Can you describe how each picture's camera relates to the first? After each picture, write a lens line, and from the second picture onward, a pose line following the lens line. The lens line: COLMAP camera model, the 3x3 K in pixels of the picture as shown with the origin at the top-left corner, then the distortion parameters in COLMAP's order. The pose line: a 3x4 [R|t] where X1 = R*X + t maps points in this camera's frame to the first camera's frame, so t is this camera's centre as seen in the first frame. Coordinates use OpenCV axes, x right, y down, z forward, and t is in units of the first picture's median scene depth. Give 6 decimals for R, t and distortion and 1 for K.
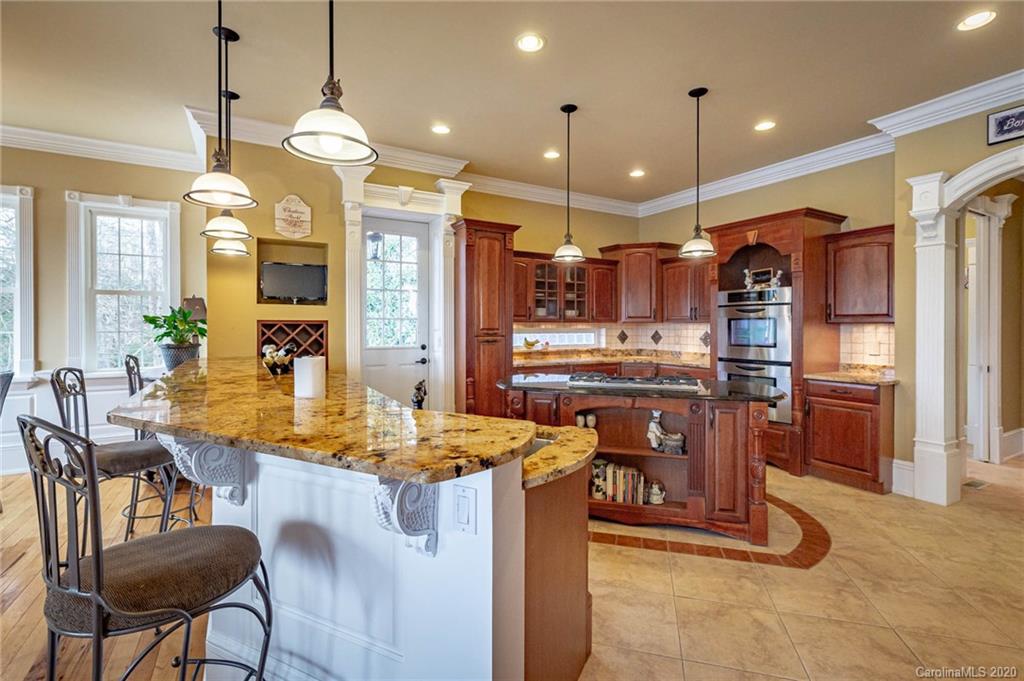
lens RADIAL K [[467.5, 0, 507.2], [0, 467.5, 319.5], [0, 0, 1]] dist [0.006947, -0.001921]
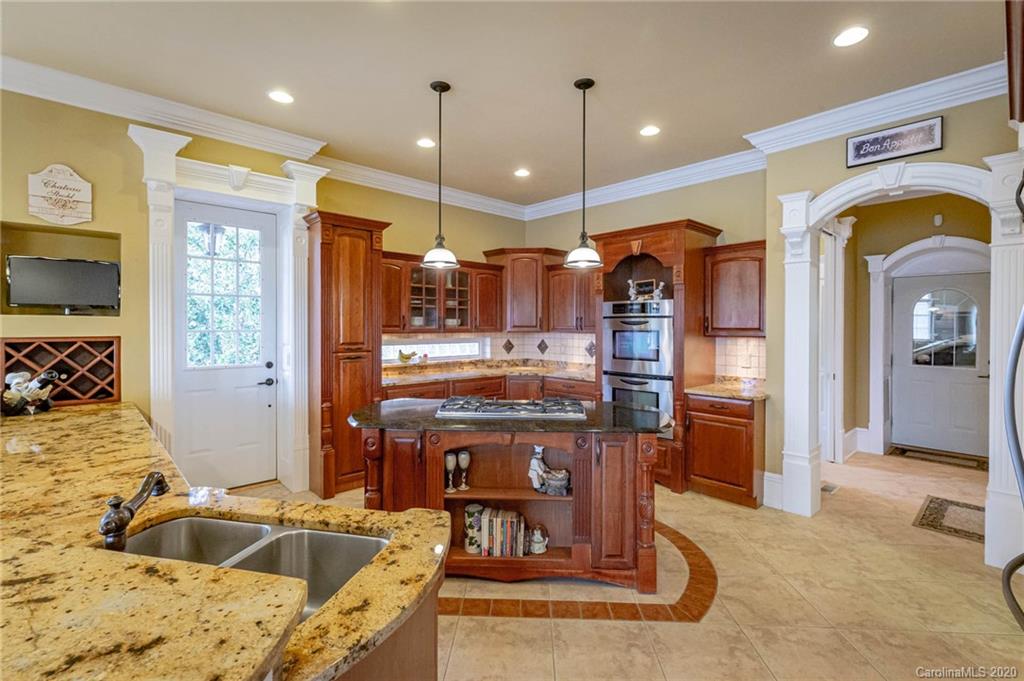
lens RADIAL K [[467.5, 0, 508.4], [0, 467.5, 313.0], [0, 0, 1]] dist [0.006947, -0.001921]
pose [[0.973872, 0.006449, 0.227005, 0.051539], [-0.003674, 0.999913, -0.012643, -0.028083], [-0.227067, 0.011479, 0.973812, 0.130623]]
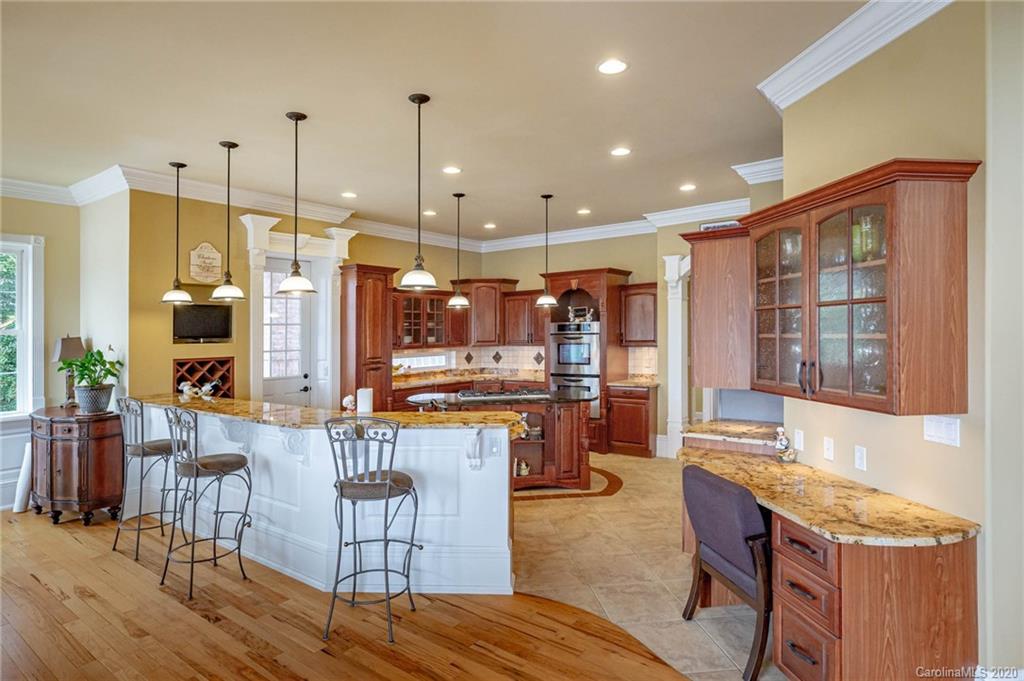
lens RADIAL K [[573.0, 0, 511.4], [0, 573.0, 359.6], [0, 0, 1]] dist [-0.000128, -0.000677]
pose [[0.916656, -0.035913, 0.398060, -0.330583], [0.013254, 0.998139, 0.059530, -0.062492], [-0.399457, -0.049292, 0.915426, -0.483911]]
